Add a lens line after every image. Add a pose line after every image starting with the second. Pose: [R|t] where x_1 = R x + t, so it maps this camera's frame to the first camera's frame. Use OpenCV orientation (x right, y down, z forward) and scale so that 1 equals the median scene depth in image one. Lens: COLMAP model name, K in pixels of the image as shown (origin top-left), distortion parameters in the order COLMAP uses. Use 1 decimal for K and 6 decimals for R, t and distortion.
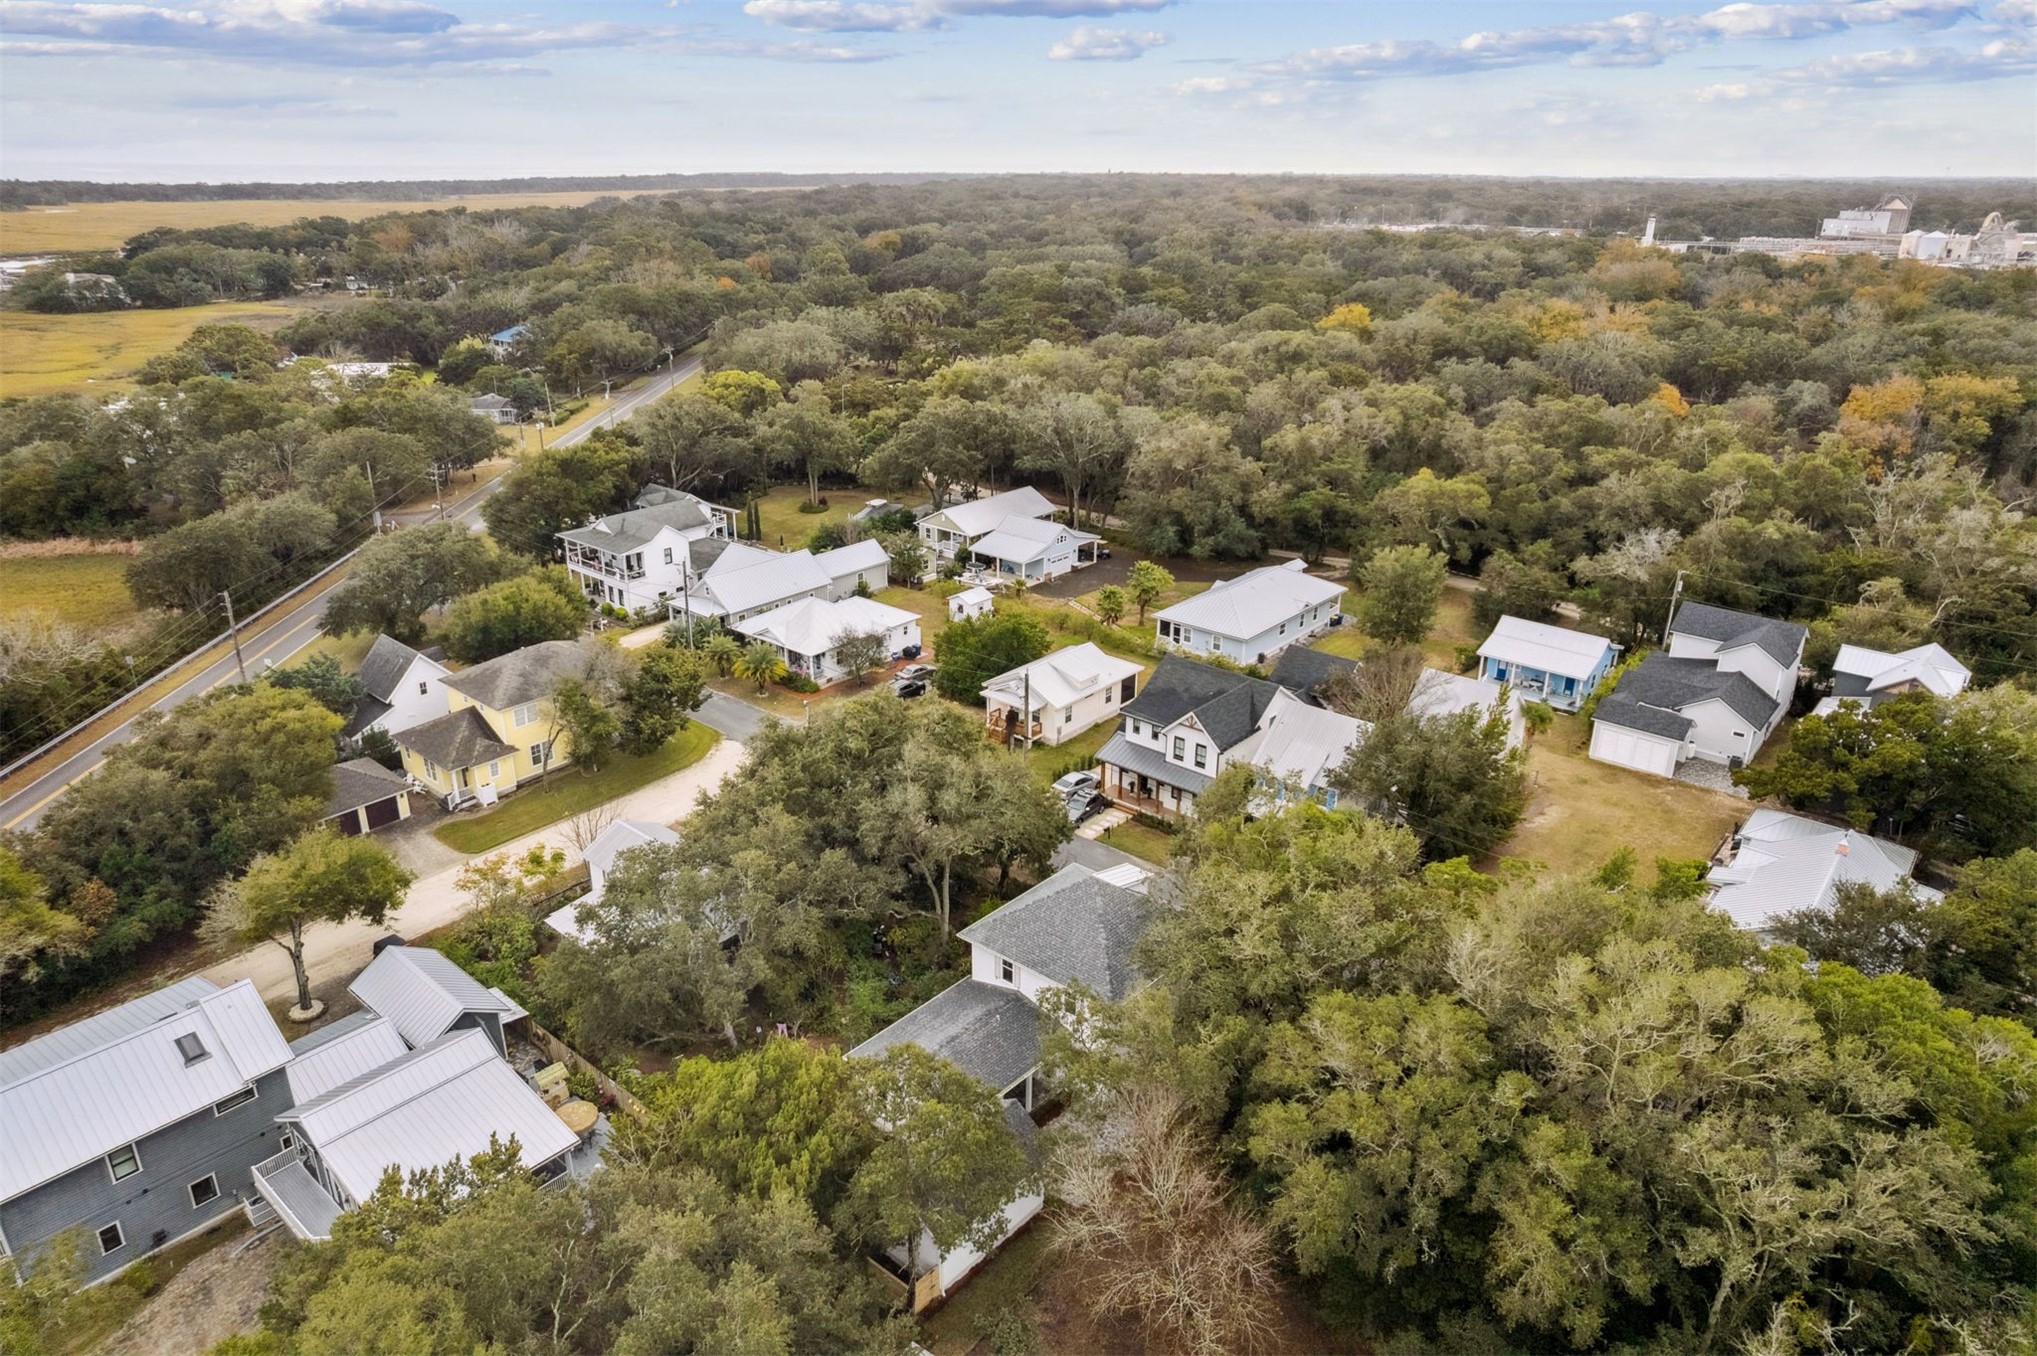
lens RADIAL K [[1315.1, 0, 989.0], [0, 1315.1, 587.2], [0, 0, 1]] dist [-0.000960, 0.001371]
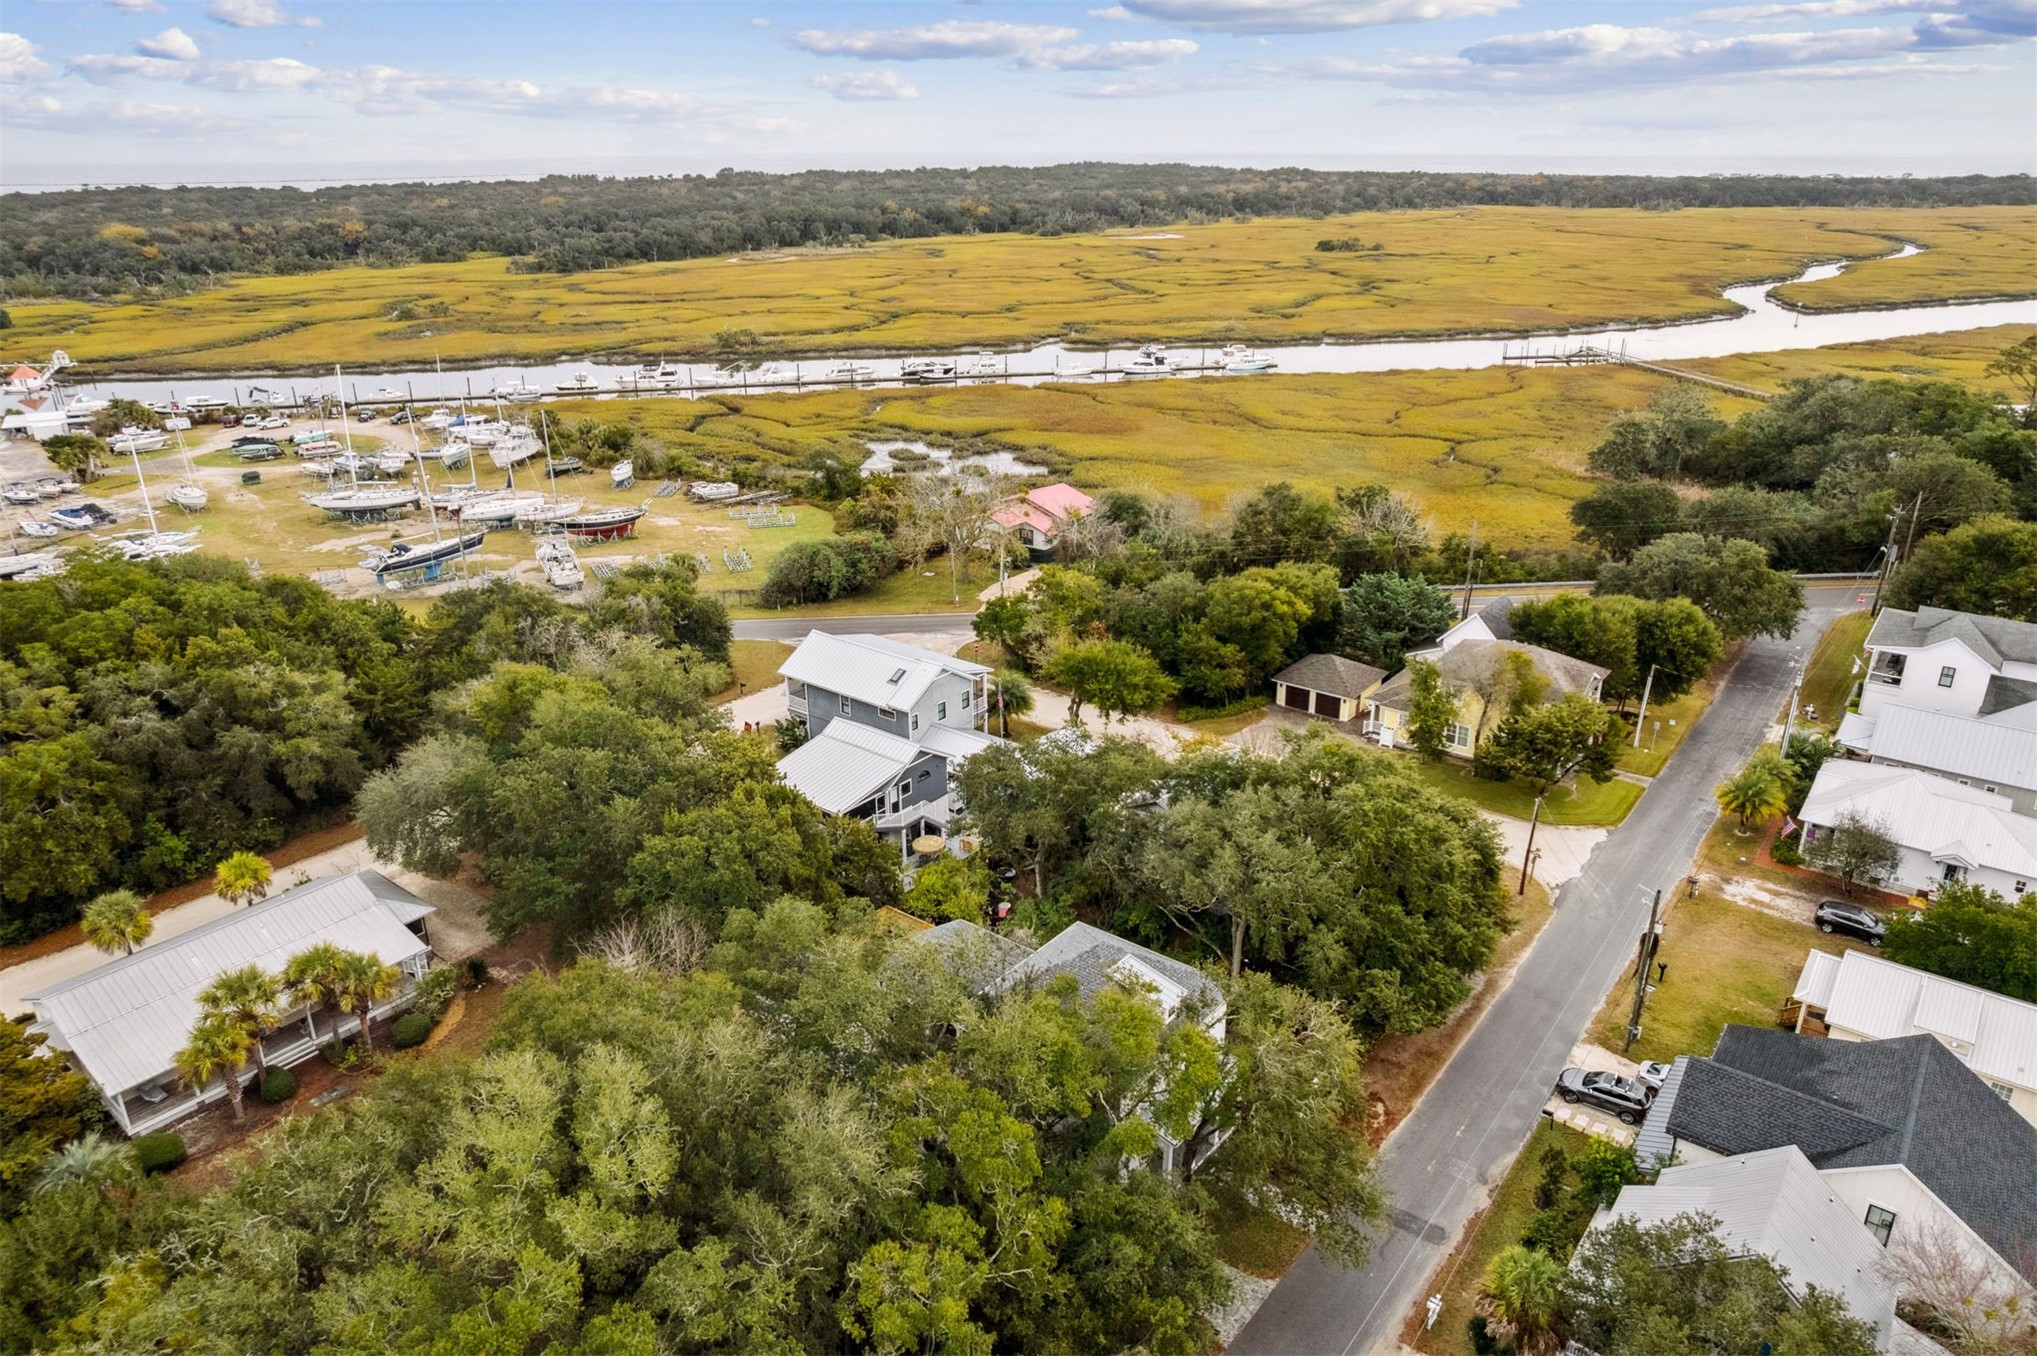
lens RADIAL K [[1325.4, 0, 1023.5], [0, 1325.4, 670.2], [0, 0, 1]] dist [-0.101747, 0.082936]
pose [[0.057575, 0.365815, -0.928905, 0.409206], [-0.295267, 0.895063, 0.334186, -0.115626], [0.953678, 0.255034, 0.159547, 0.354804]]
